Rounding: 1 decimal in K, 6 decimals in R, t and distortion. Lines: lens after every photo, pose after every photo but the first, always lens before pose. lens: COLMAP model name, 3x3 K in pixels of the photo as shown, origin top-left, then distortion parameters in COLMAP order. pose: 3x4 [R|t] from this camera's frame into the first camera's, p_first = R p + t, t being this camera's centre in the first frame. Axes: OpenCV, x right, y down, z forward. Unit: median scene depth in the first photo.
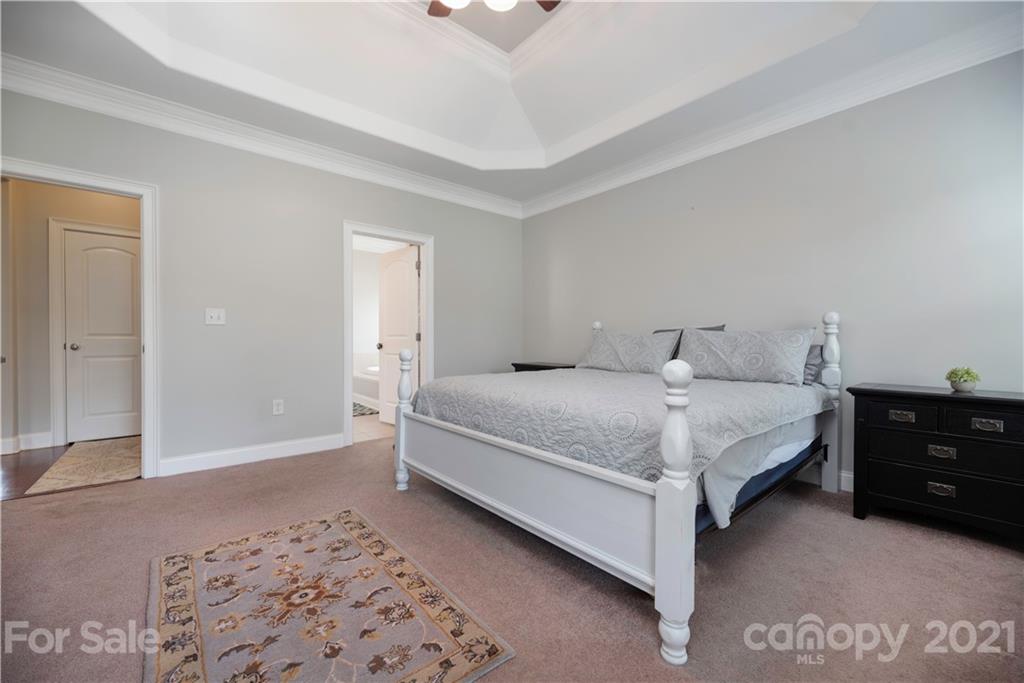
lens RADIAL K [[414.4, 0, 512.0], [0, 414.4, 341.5], [0, 0, 1]] dist [0.001438, -0.000096]
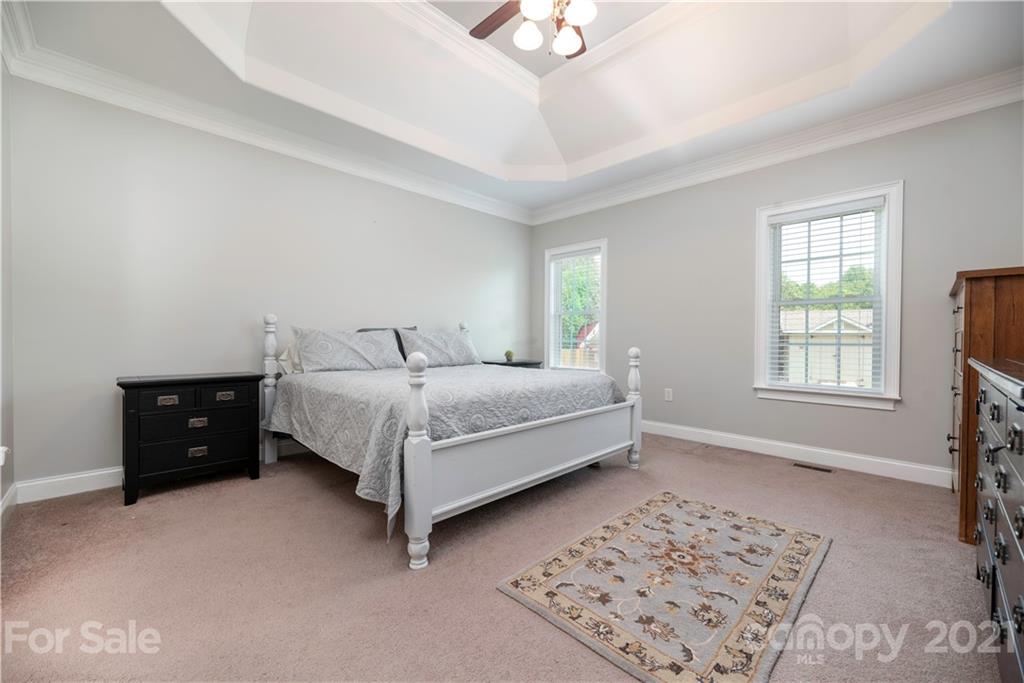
lens RADIAL K [[414.4, 0, 512.0], [0, 414.4, 341.5], [0, 0, 1]] dist [0.001438, -0.000096]
pose [[-0.091300, -0.018219, 0.995657, -1.540976], [-0.006835, 0.999821, 0.017668, -0.024281], [-0.995800, -0.005192, -0.091408, 1.506011]]
